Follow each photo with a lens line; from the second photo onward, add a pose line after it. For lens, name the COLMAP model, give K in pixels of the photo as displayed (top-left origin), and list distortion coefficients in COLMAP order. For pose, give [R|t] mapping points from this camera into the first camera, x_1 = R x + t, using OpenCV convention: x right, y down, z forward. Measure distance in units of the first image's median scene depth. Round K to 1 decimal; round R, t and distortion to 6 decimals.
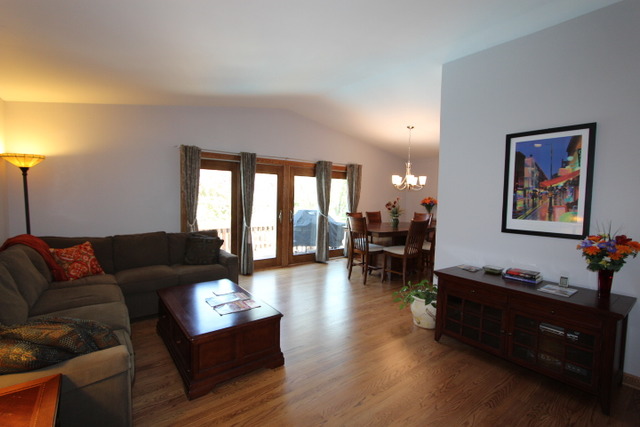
lens RADIAL K [[300.1, 0, 319.8], [0, 300.1, 211.4], [0, 0, 1]] dist [-0.005509, -0.000230]
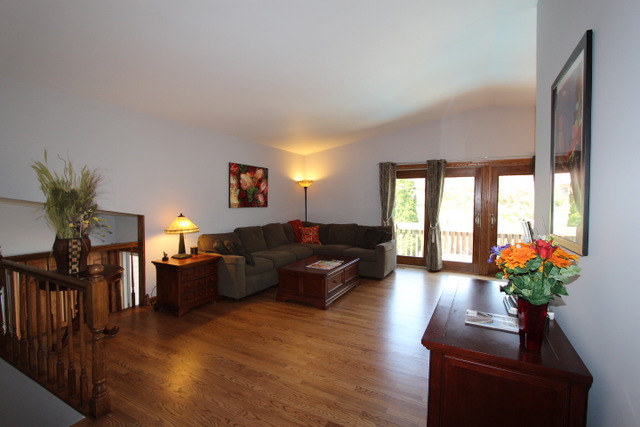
lens RADIAL K [[300.1, 0, 319.5], [0, 300.1, 212.8], [0, 0, 1]] dist [-0.005509, -0.000230]
pose [[0.406556, 0.012478, -0.913541, 0.611911], [-0.046193, 0.998909, -0.006914, 0.025602], [0.912457, 0.045010, 0.406689, 0.181817]]
